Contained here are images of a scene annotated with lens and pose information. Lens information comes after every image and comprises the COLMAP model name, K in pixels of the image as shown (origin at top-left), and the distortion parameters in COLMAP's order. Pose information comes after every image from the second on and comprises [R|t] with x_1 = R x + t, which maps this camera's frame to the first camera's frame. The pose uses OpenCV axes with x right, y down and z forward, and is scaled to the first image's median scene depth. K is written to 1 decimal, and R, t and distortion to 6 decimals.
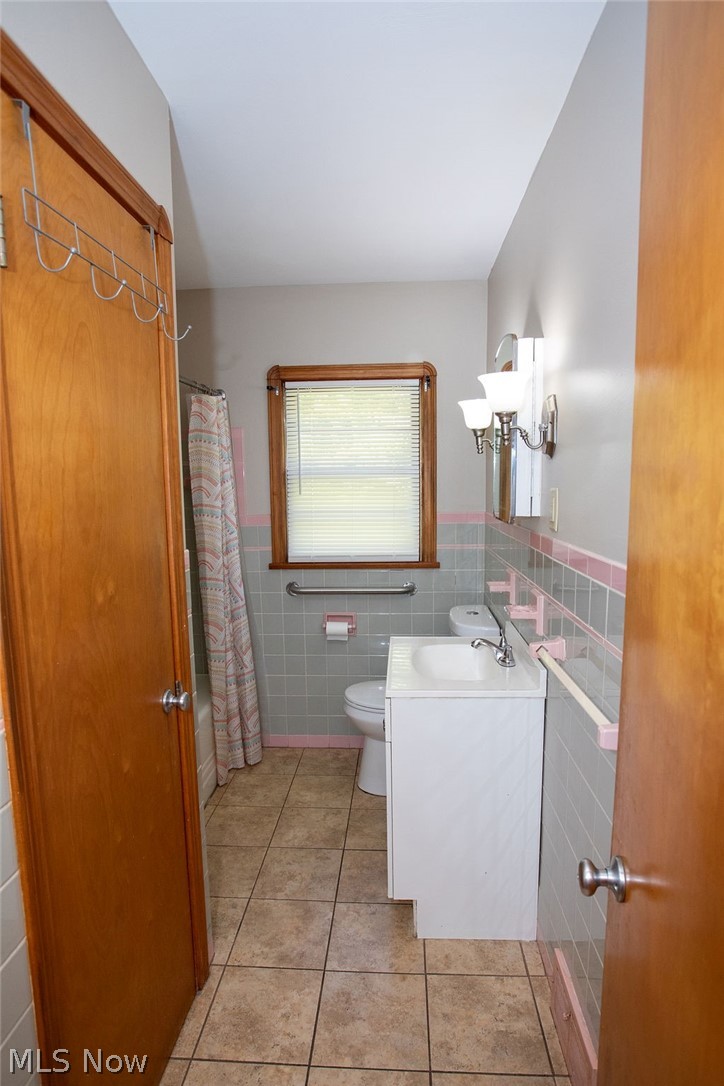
lens RADIAL K [[577.7, 0, 361.7], [0, 577.7, 549.5], [0, 0, 1]] dist [0.006141, 0.000011]
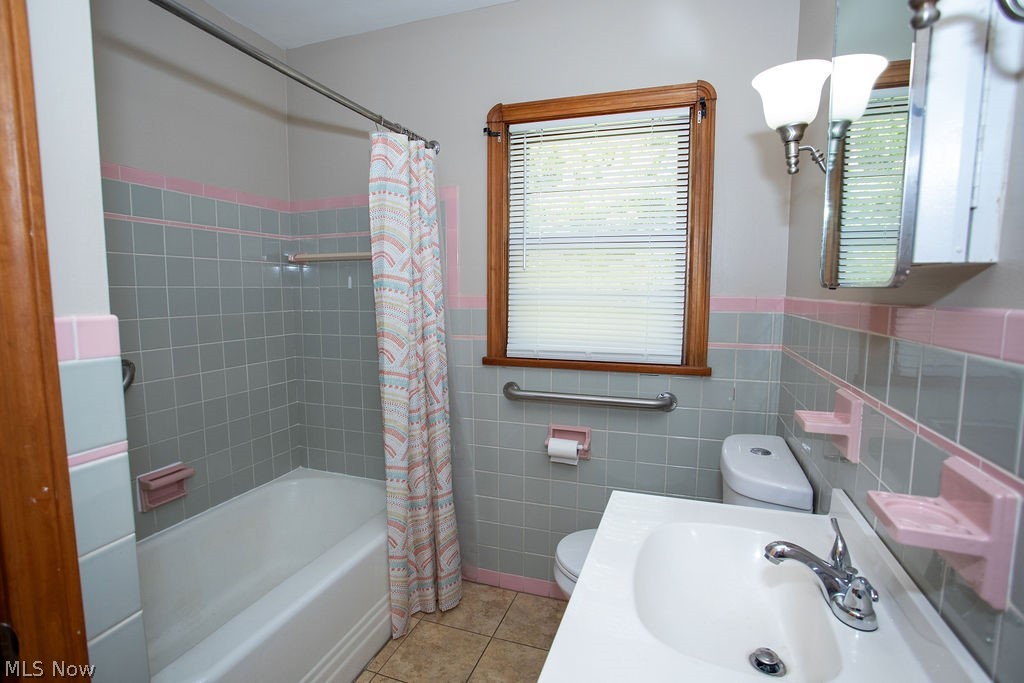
lens RADIAL K [[498.4, 0, 514.1], [0, 498.4, 339.7], [0, 0, 1]] dist [-0.040799, 0.002727]
pose [[0.965969, 0.043990, -0.254891, 0.057299], [-0.048058, 0.998797, -0.009750, 0.005360], [0.254156, 0.021667, 0.966921, 0.369044]]
